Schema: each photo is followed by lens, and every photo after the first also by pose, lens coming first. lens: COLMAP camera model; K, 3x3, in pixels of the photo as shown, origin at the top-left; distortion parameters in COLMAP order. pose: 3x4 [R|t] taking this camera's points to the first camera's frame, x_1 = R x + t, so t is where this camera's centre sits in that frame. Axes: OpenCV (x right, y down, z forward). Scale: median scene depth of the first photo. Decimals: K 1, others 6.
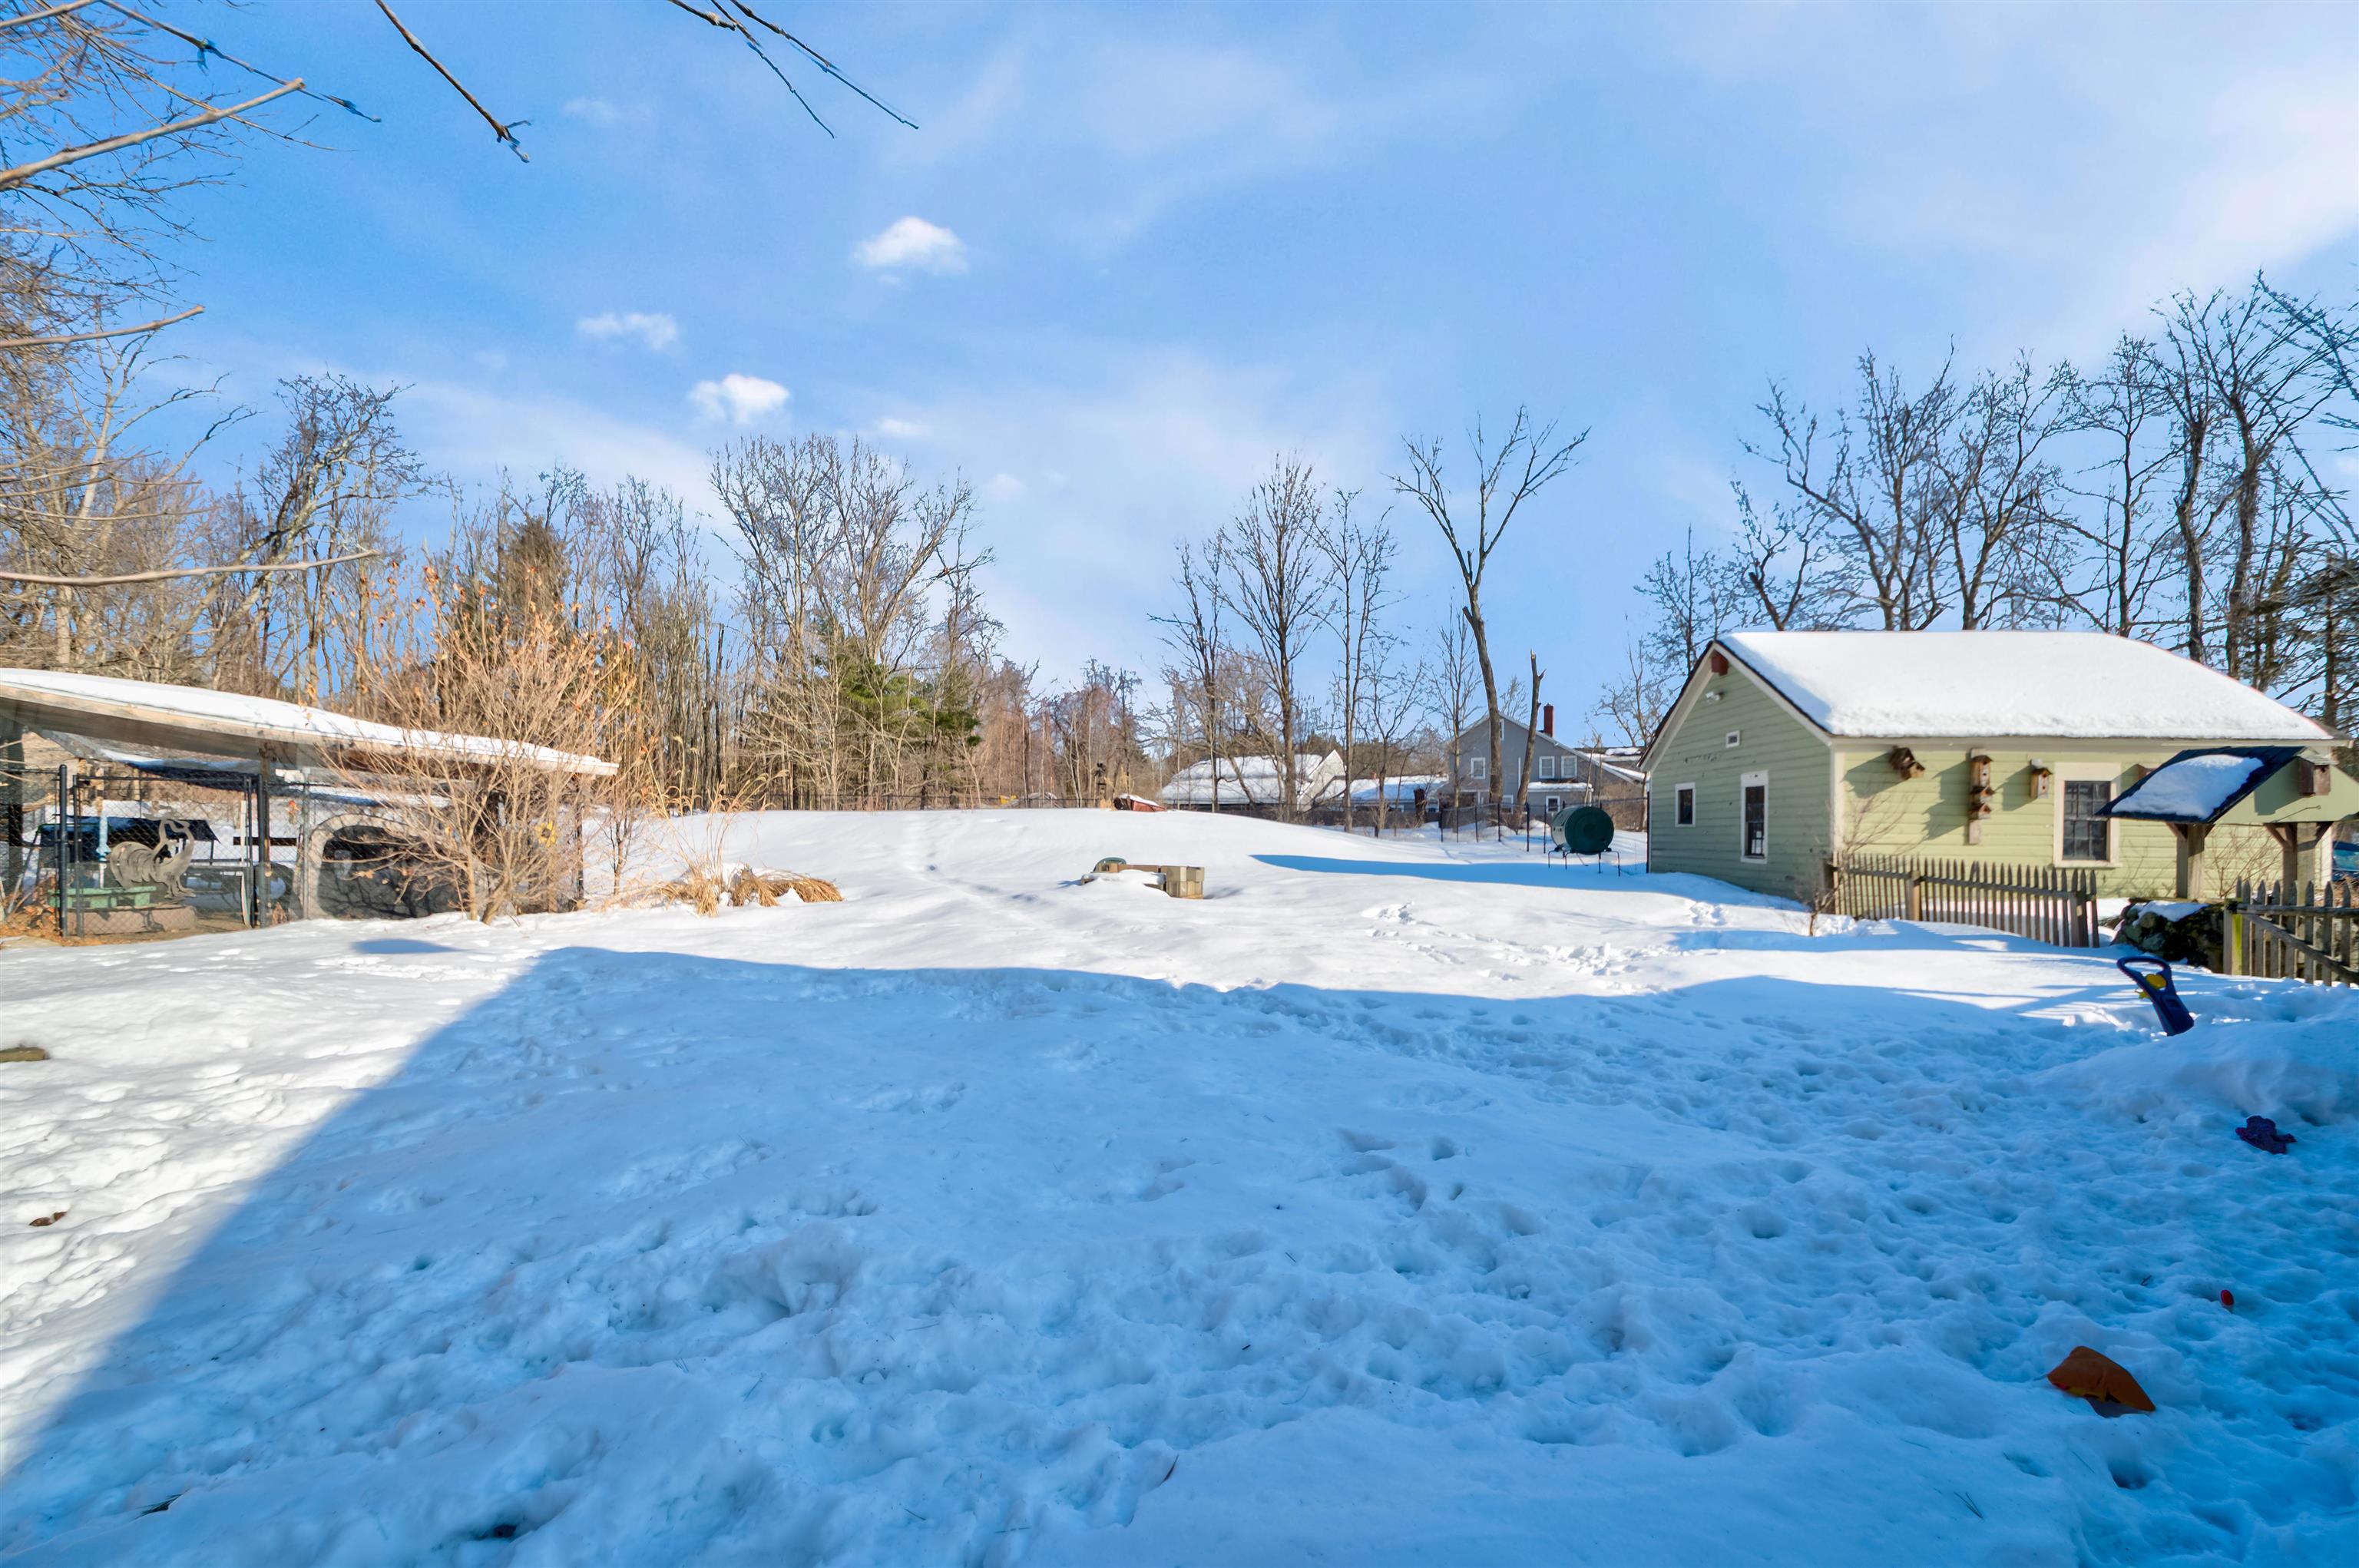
lens RADIAL K [[998.9, 0, 1177.7], [0, 998.9, 826.9], [0, 0, 1]] dist [-0.036113, -0.000256]
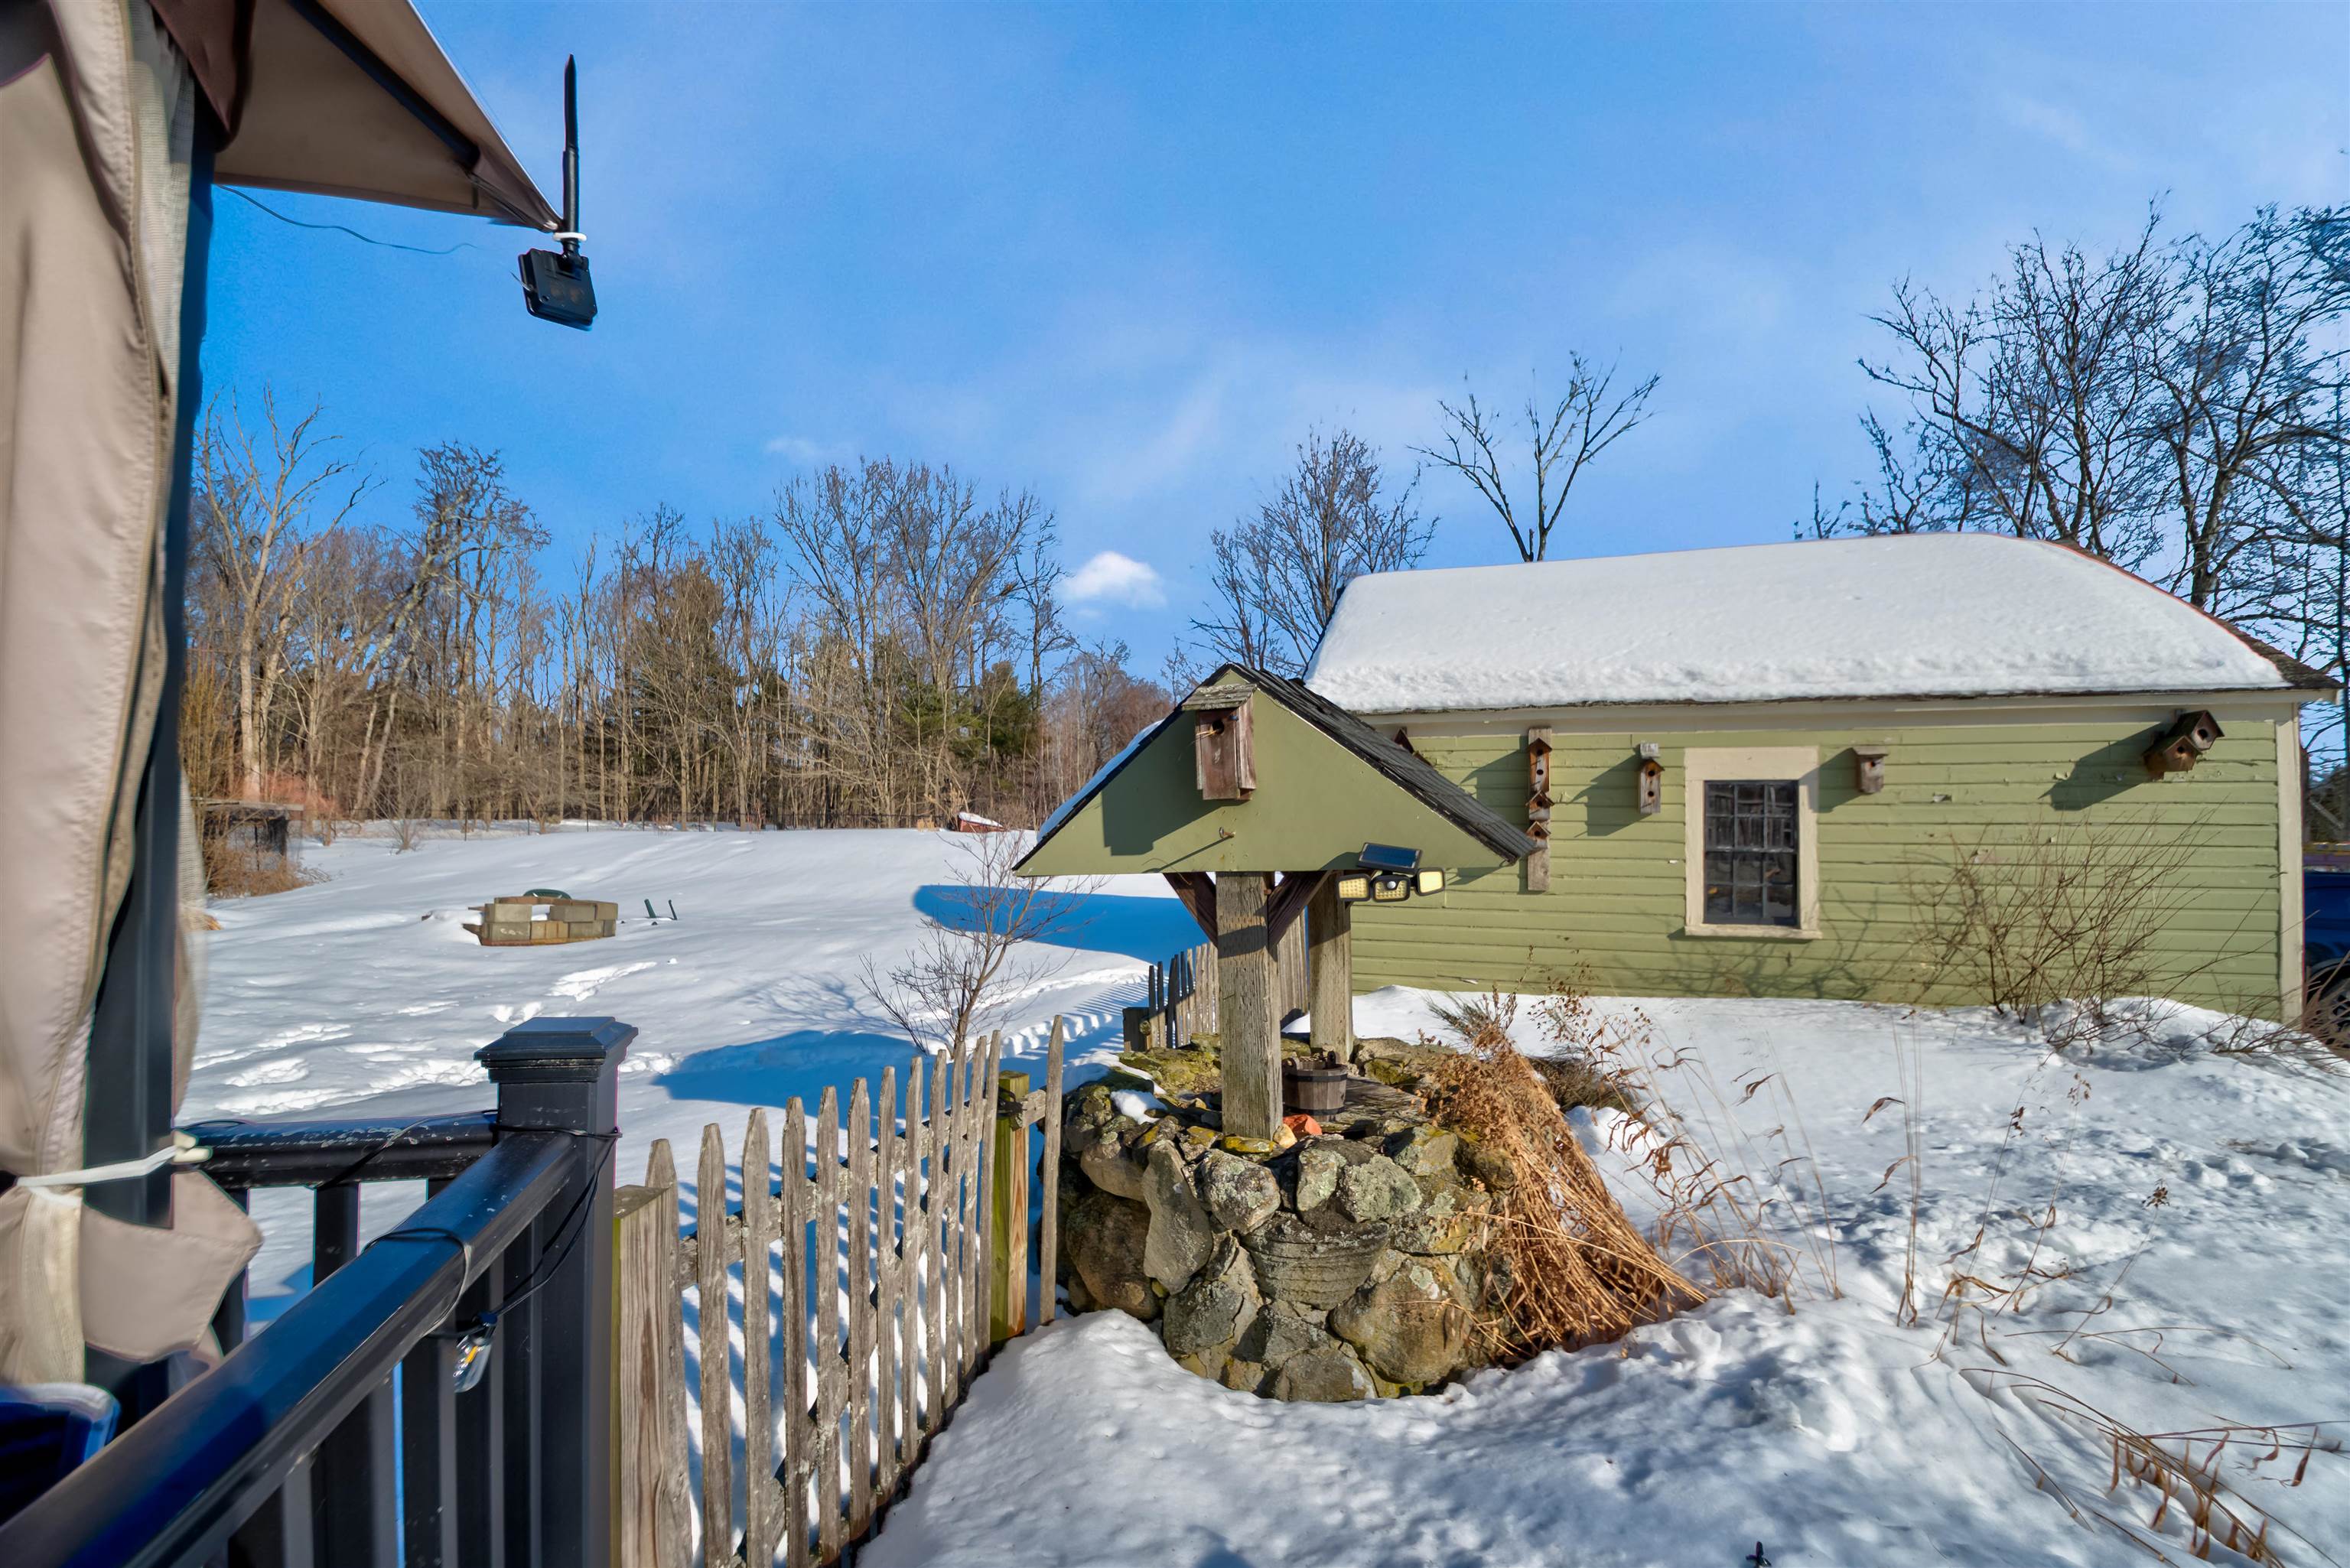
lens RADIAL K [[988.4, 0, 1170.2], [0, 988.4, 847.8], [0, 0, 1]] dist [-0.033265, -0.000364]
pose [[0.973523, 0.002336, -0.228576, 0.684753], [-0.001375, 0.999990, 0.004363, -0.010610], [0.228584, -0.003933, 0.973516, 0.350919]]
